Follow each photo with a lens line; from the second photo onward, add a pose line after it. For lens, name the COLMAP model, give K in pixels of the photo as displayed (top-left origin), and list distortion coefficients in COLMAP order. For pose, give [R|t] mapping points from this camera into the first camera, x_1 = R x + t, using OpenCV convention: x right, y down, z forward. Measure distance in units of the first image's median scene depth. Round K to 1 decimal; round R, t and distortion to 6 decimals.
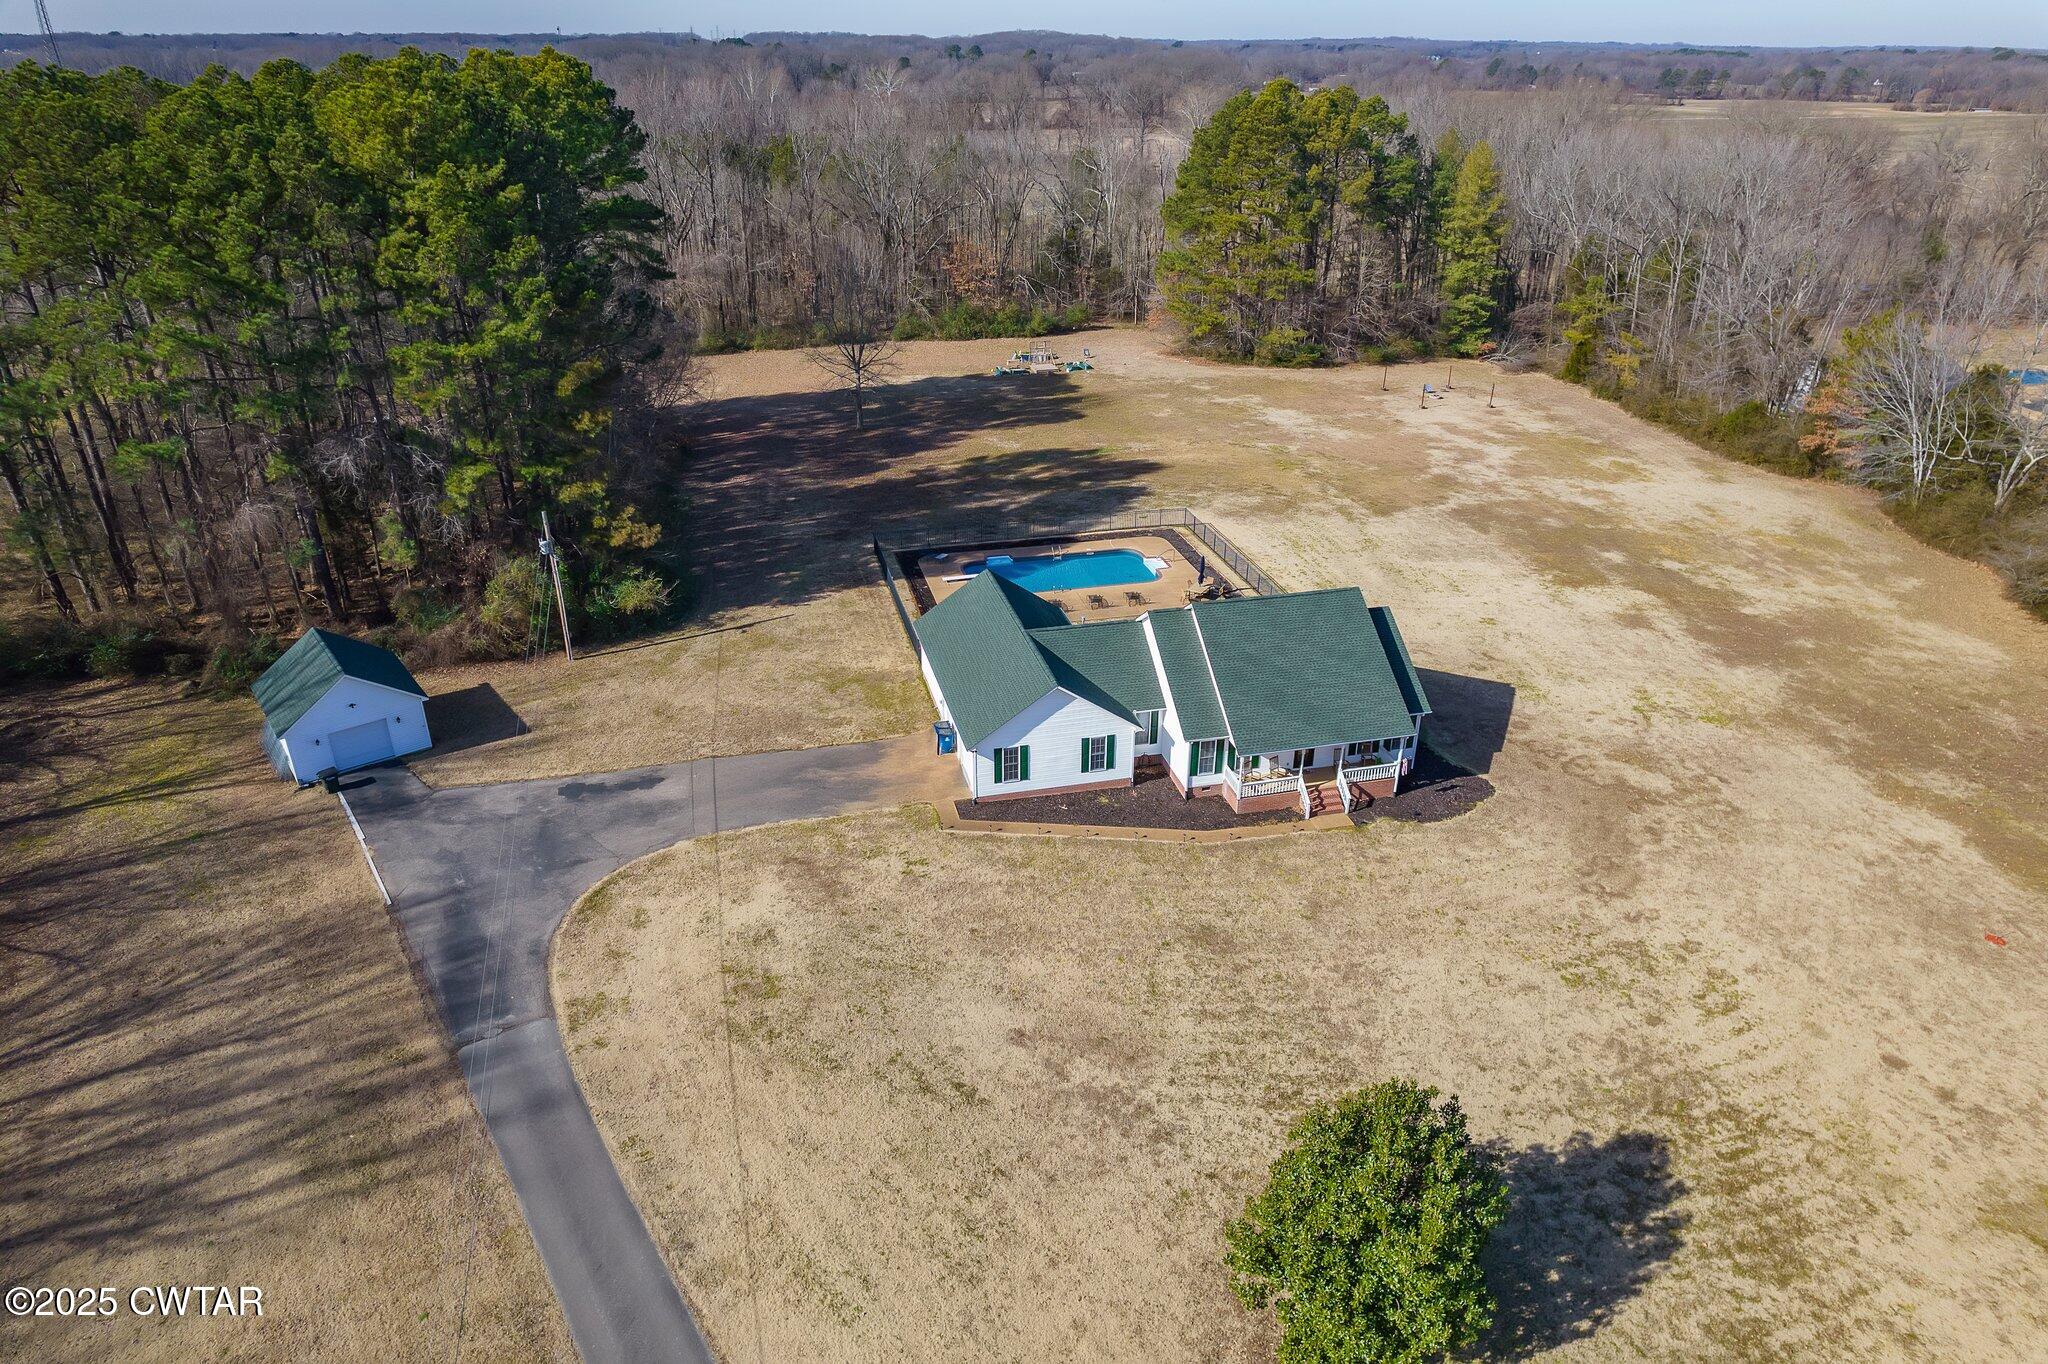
lens RADIAL K [[1313.4, 0, 1032.6], [0, 1313.4, 684.3], [0, 0, 1]] dist [-0.048212, 0.000191]
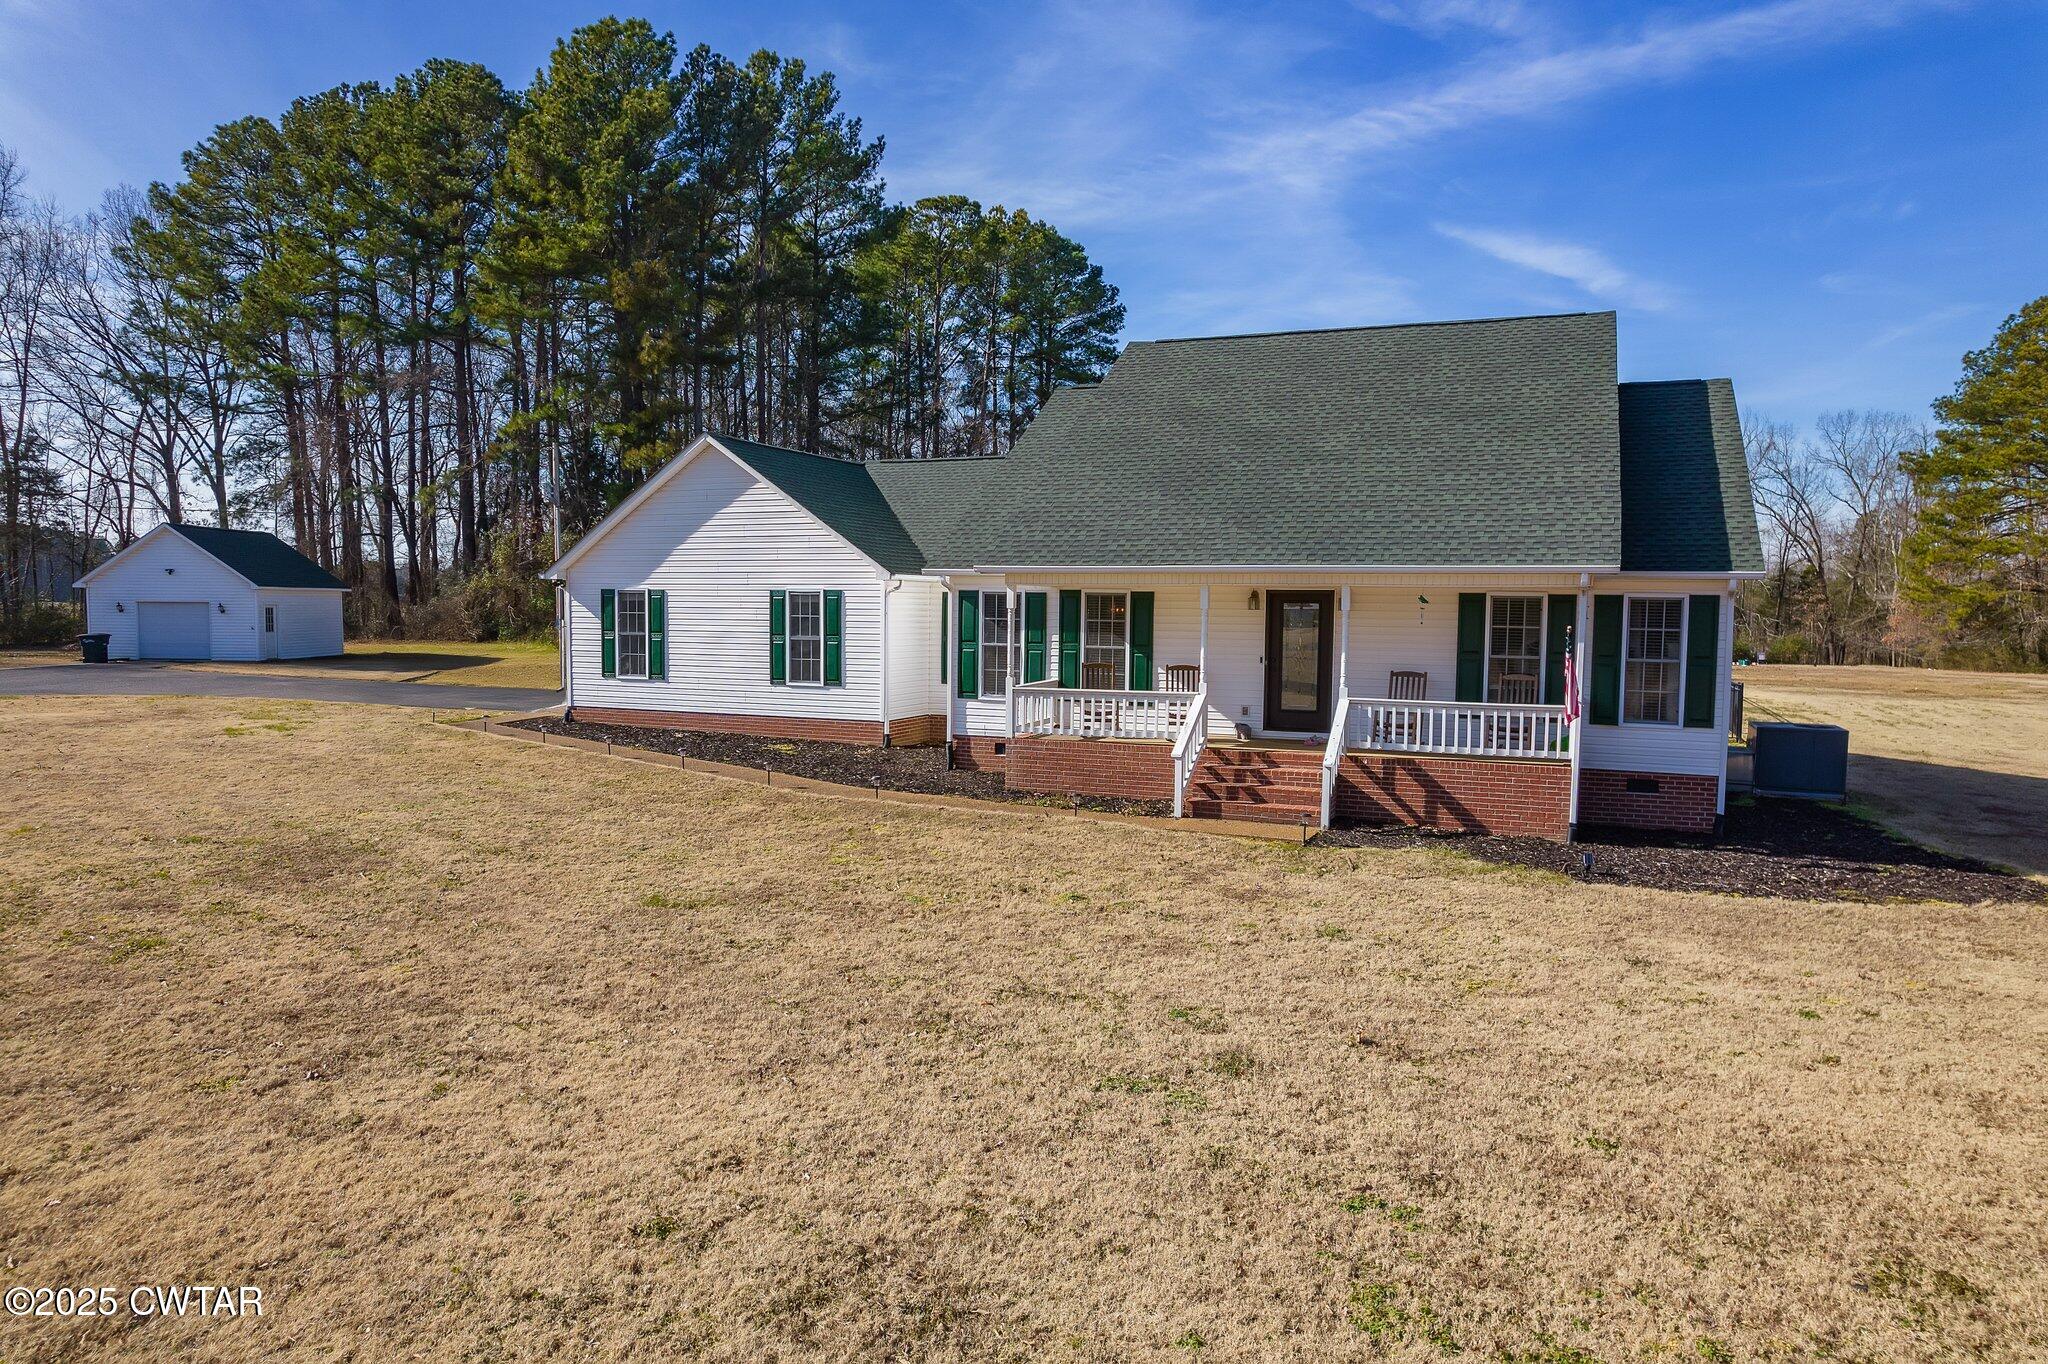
lens RADIAL K [[1313.1, 0, 1030.2], [0, 1313.1, 693.0], [0, 0, 1]] dist [-0.083288, 0.078806]
pose [[0.797911, 0.044791, -0.601109, 0.315495], [-0.274283, 0.914991, -0.295904, 0.152347], [0.536755, 0.400979, 0.742367, 0.661614]]
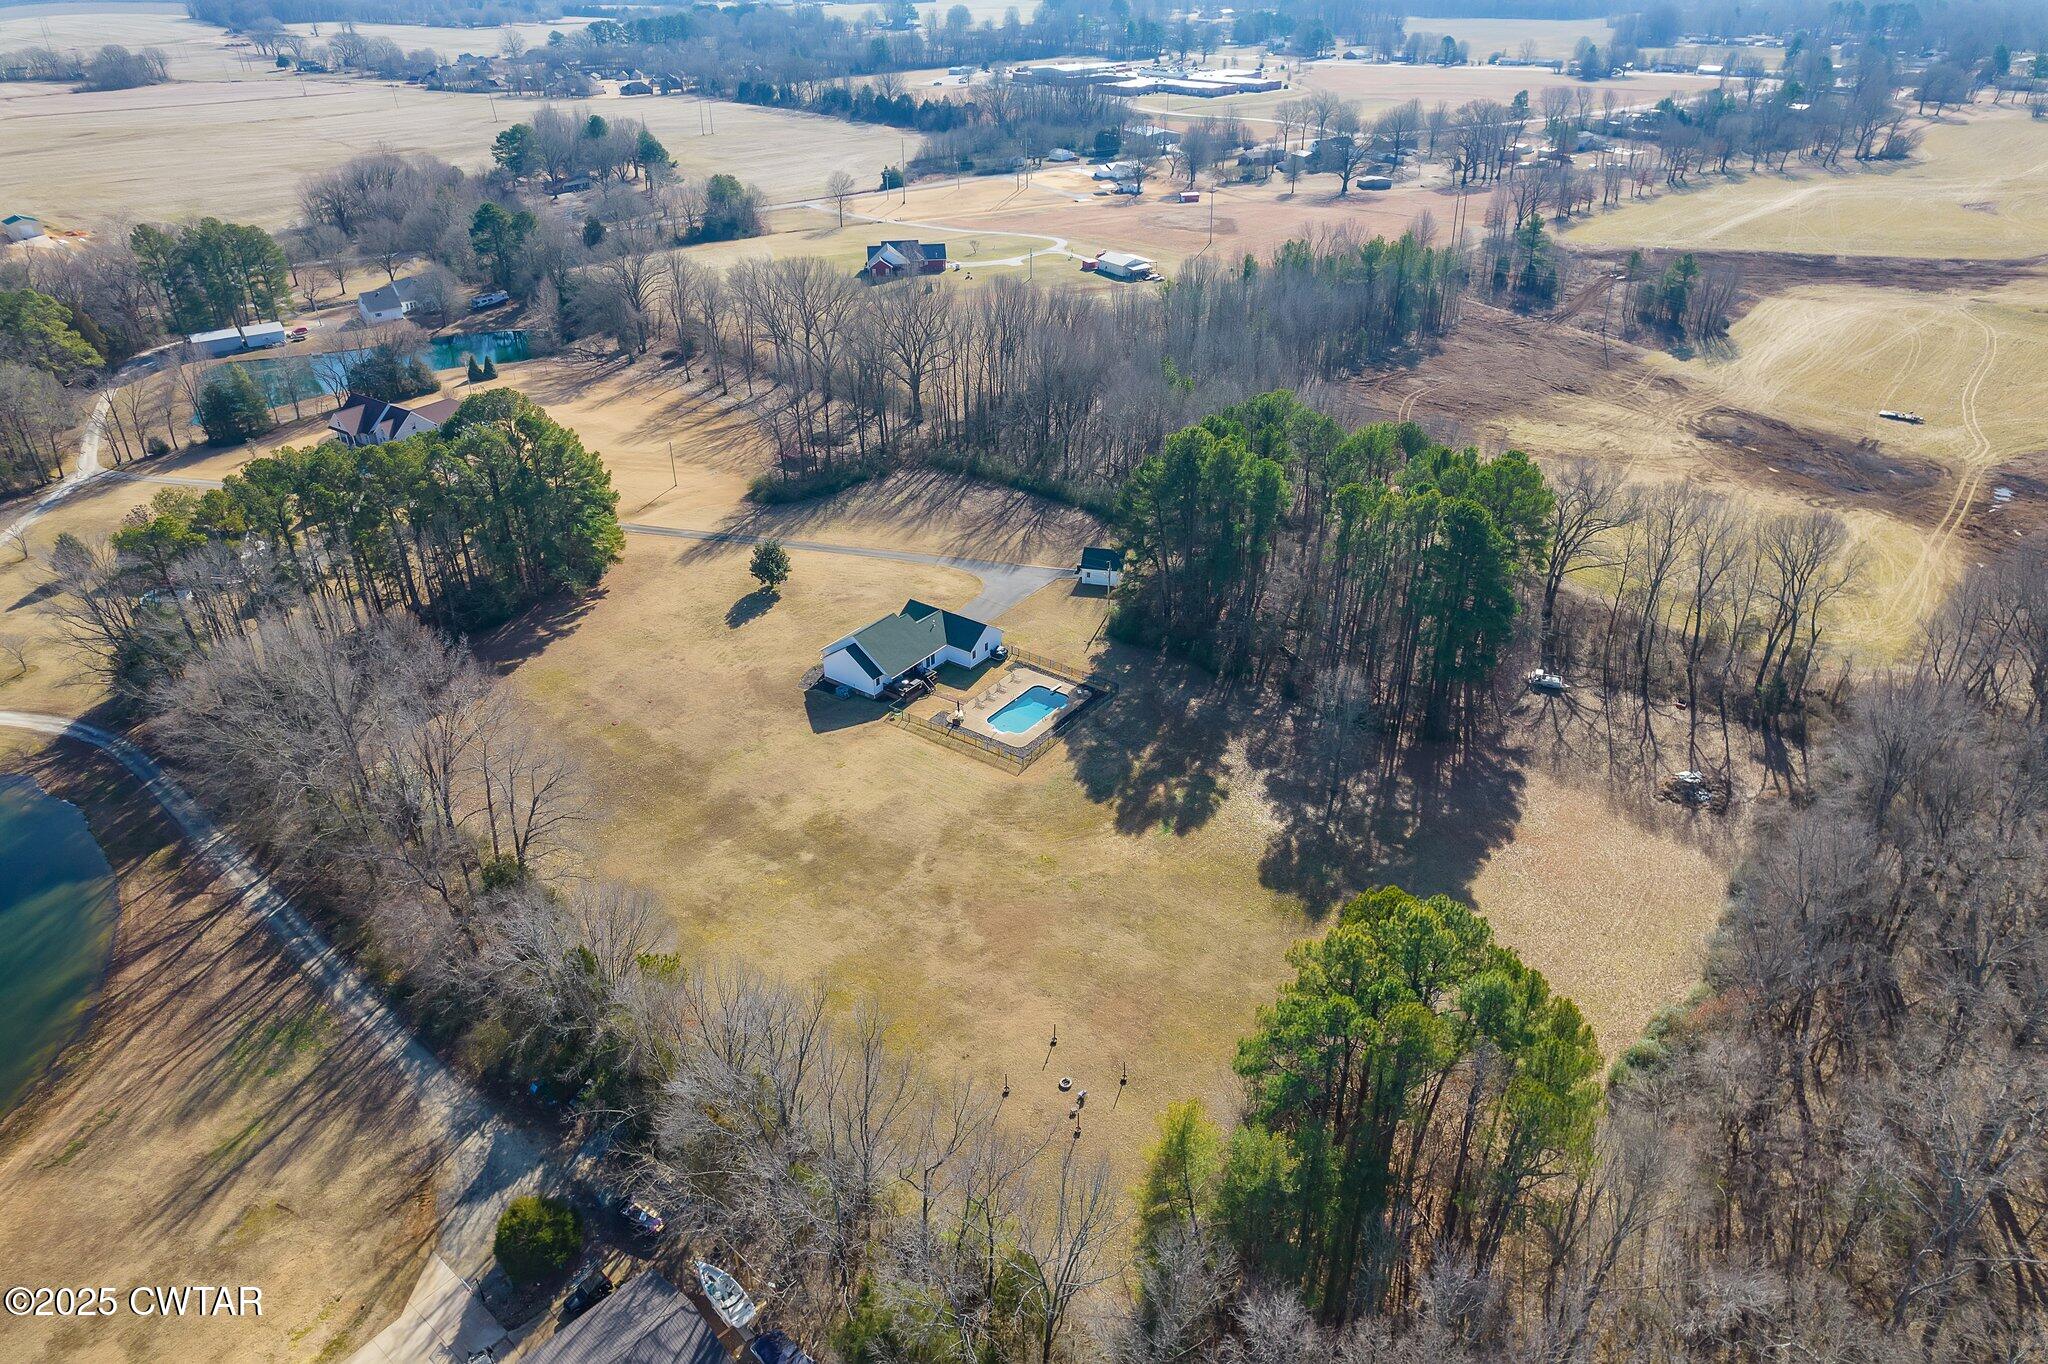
lens RADIAL K [[1312.6, 0, 1030.6], [0, 1312.6, 689.9], [0, 0, 1]] dist [-0.075817, 0.066090]
pose [[-0.765858, 0.323748, -0.555562, 1.477568], [-0.286969, 0.601096, 0.745877, -2.100993], [0.575422, 0.730665, -0.367448, 2.211722]]
